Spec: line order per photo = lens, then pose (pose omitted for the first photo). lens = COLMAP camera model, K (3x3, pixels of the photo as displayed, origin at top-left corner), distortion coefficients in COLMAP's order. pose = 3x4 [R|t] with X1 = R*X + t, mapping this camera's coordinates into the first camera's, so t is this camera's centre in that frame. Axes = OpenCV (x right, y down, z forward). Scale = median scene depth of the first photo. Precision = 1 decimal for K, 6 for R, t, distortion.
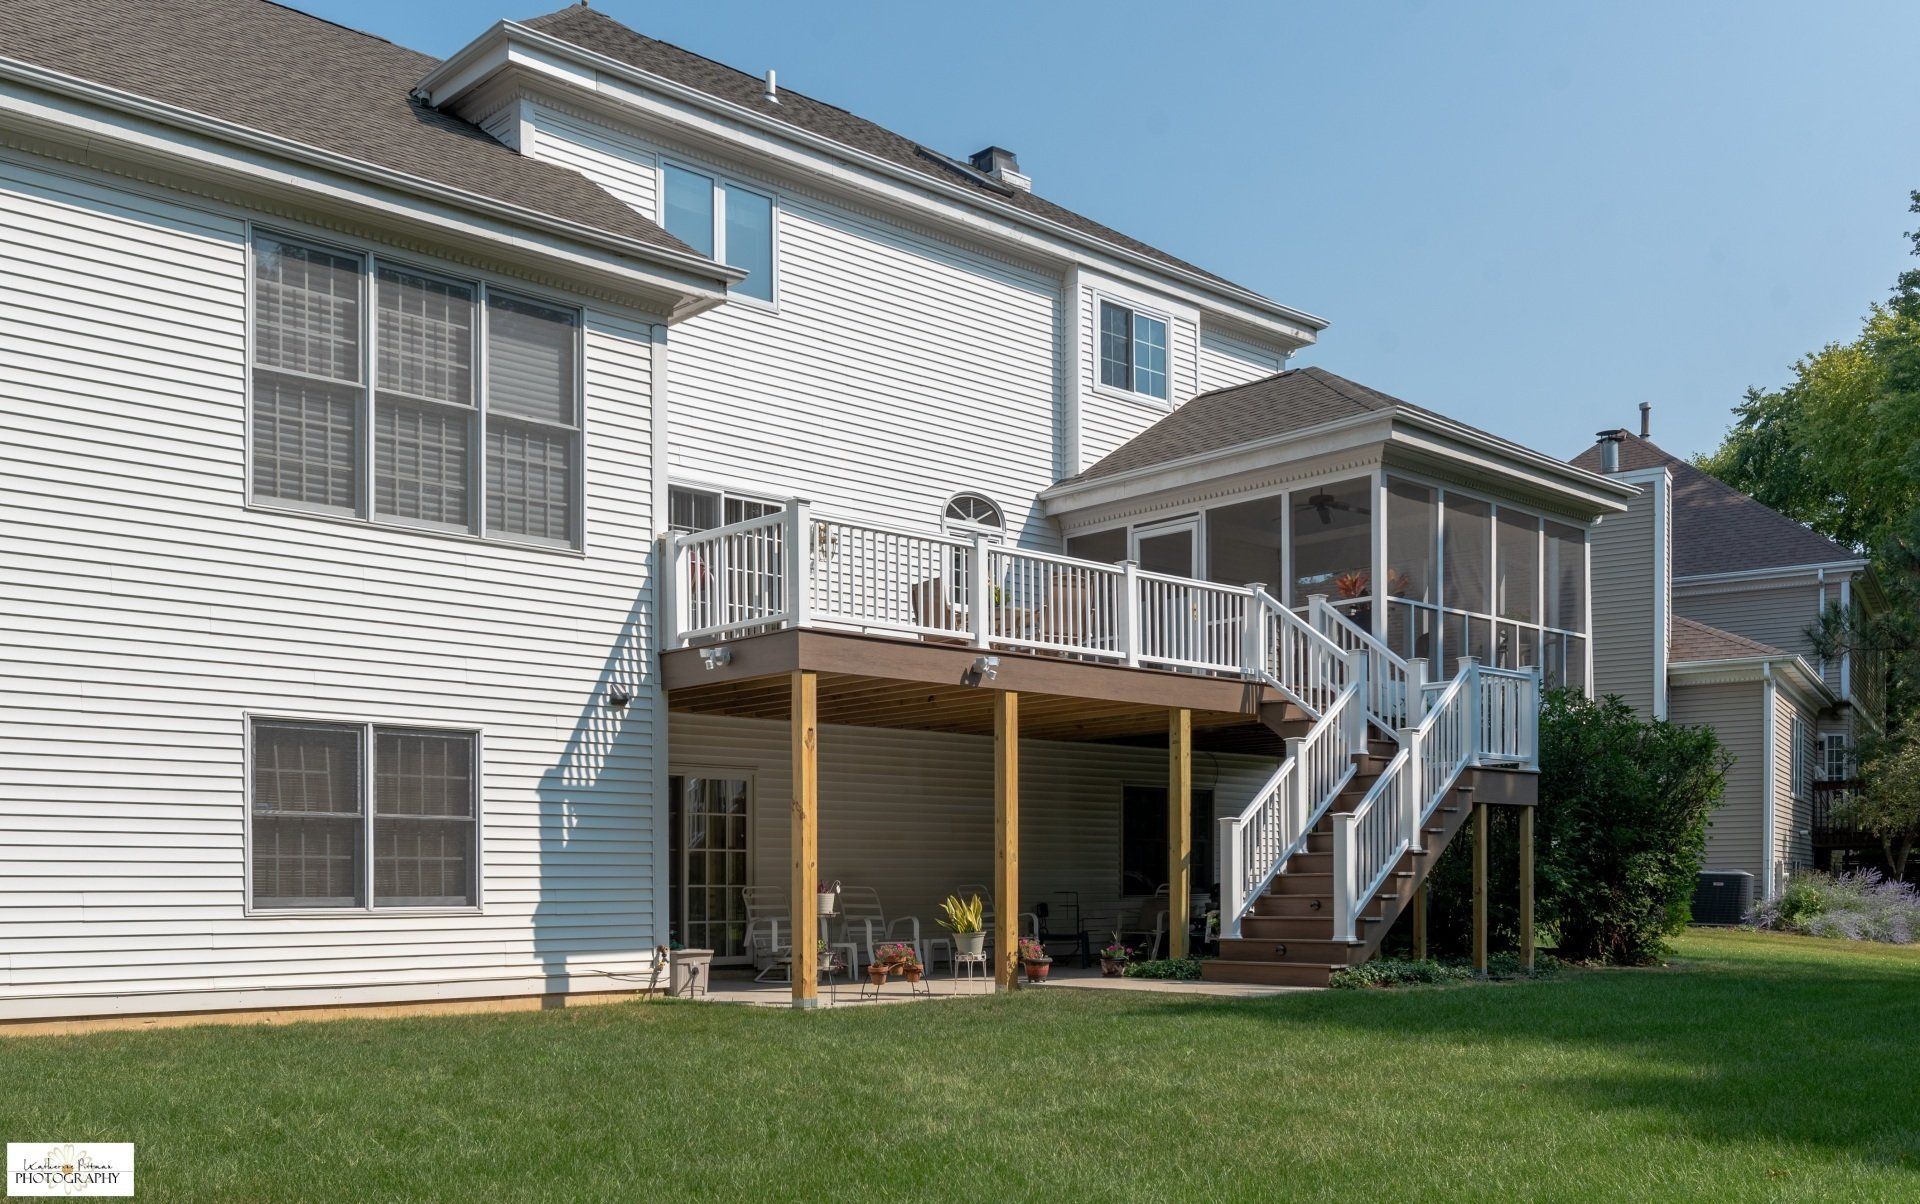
lens RADIAL K [[1702.2, 0, 958.9], [0, 1702.2, 542.5], [0, 0, 1]] dist [0.024645, 0.004100]
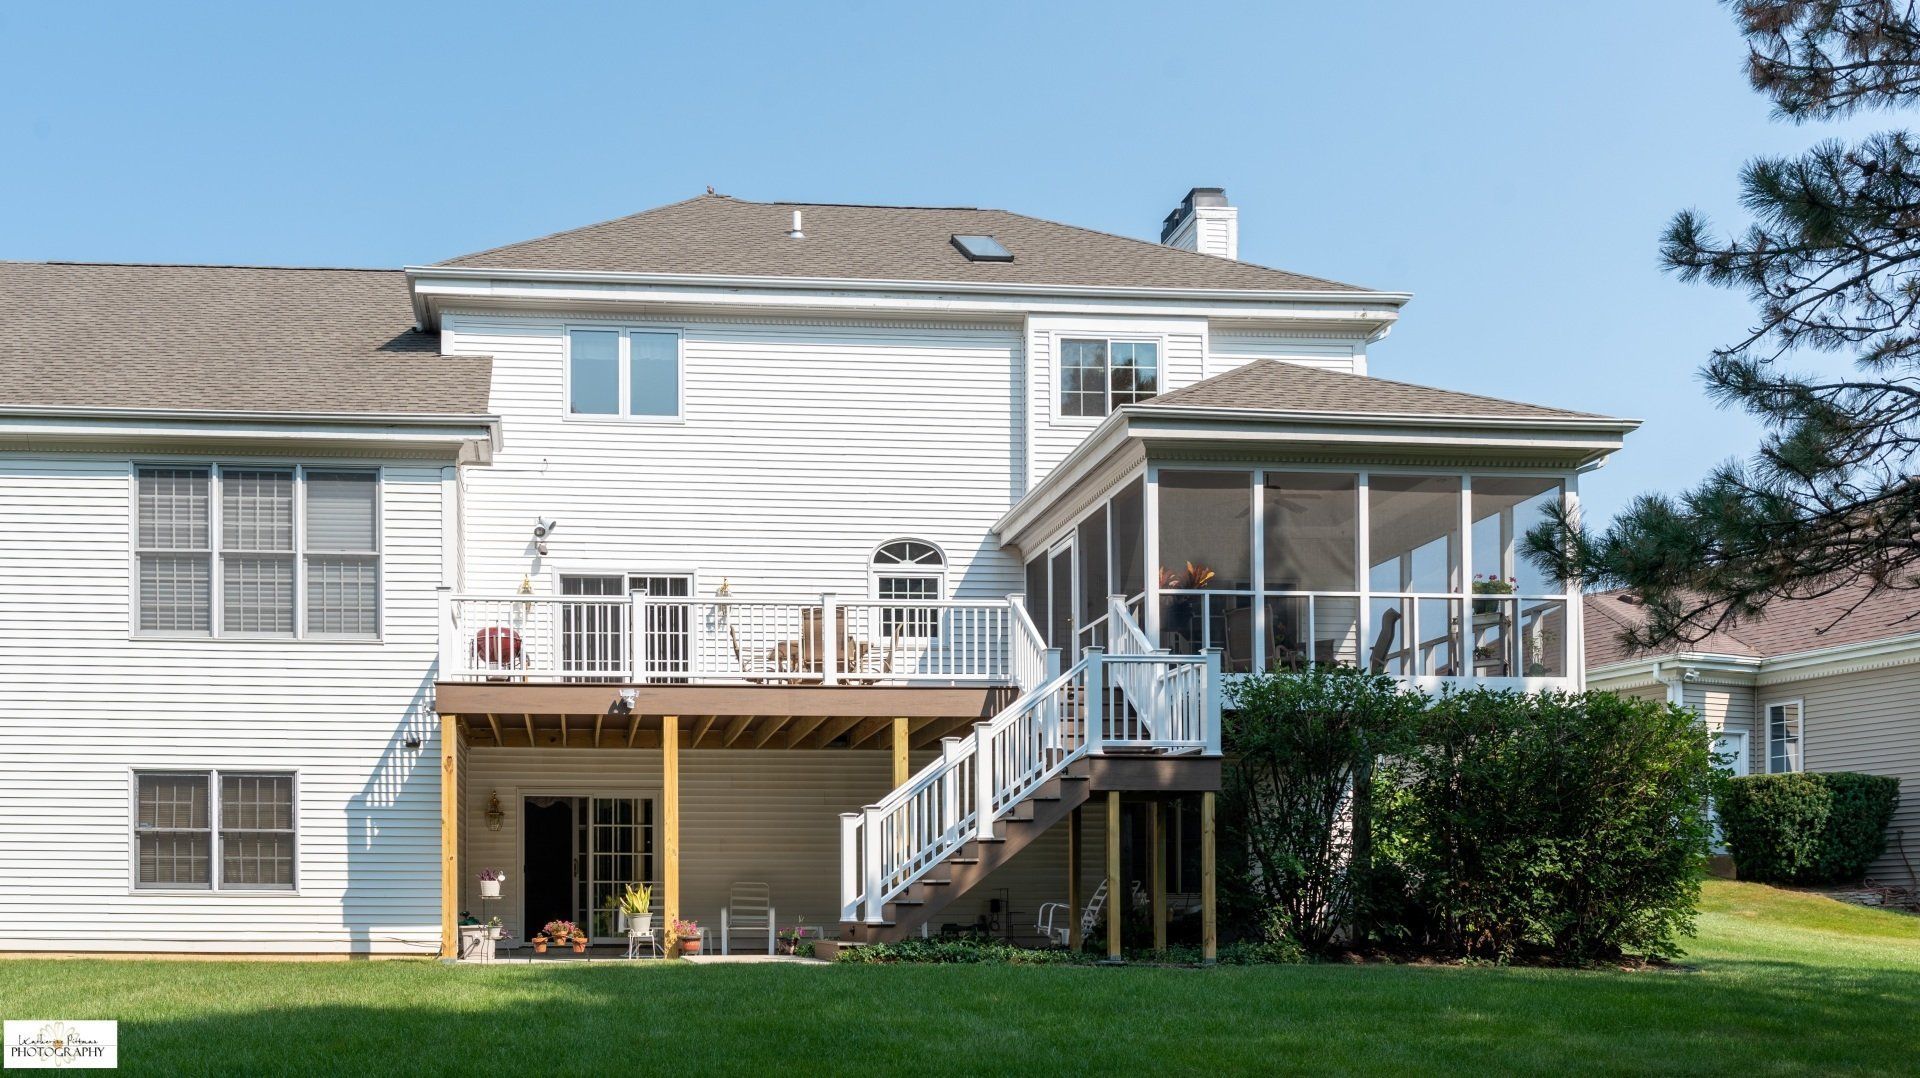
lens RADIAL K [[1619.4, 0, 960.0], [0, 1619.4, 539.0], [0, 0, 1]] dist [-0.008829, -0.012726]
pose [[0.797714, -0.134432, -0.587861, 0.965555], [0.117237, 0.990808, -0.067491, 0.069872], [0.591530, -0.015081, 0.806142, 0.209105]]
